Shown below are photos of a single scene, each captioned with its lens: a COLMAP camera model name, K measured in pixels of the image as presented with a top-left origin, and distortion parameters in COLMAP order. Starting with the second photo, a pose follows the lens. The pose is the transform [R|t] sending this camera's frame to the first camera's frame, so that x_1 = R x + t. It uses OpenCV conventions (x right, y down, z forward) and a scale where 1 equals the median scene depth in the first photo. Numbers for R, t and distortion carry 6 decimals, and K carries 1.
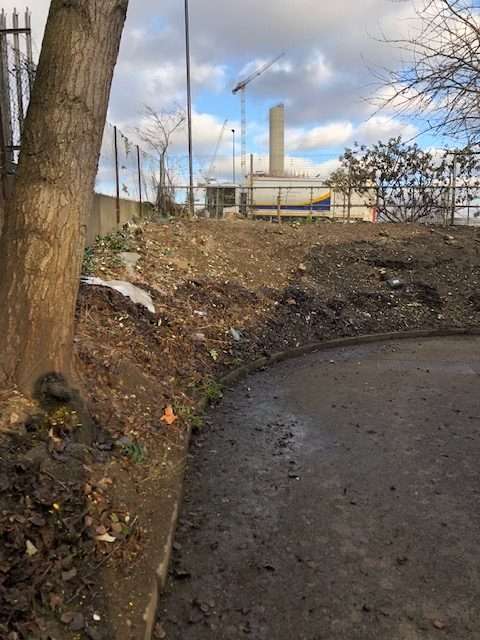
lens RADIAL K [[521.7, 0, 240.0], [0, 521.7, 320.1], [0, 0, 1]] dist [0.017668, -0.005881]
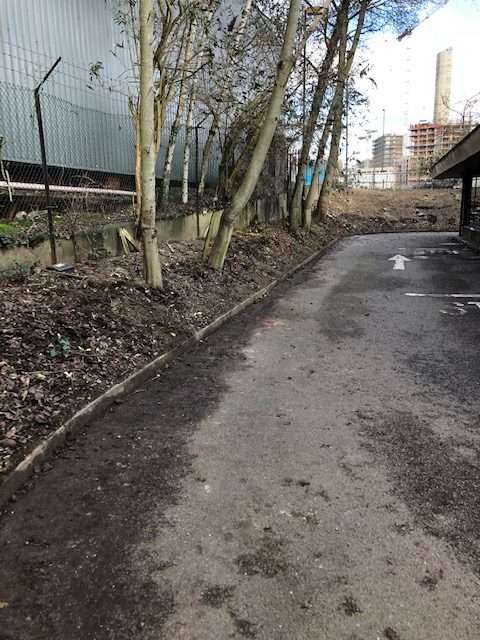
lens RADIAL K [[521.7, 0, 240.3], [0, 521.7, 318.1], [0, 0, 1]] dist [0.017668, -0.005881]
pose [[0.957355, 0.040473, -0.286065, 0.201087], [-0.018085, 0.996592, 0.080476, 0.260460], [0.288347, -0.071871, 0.954825, -1.871396]]
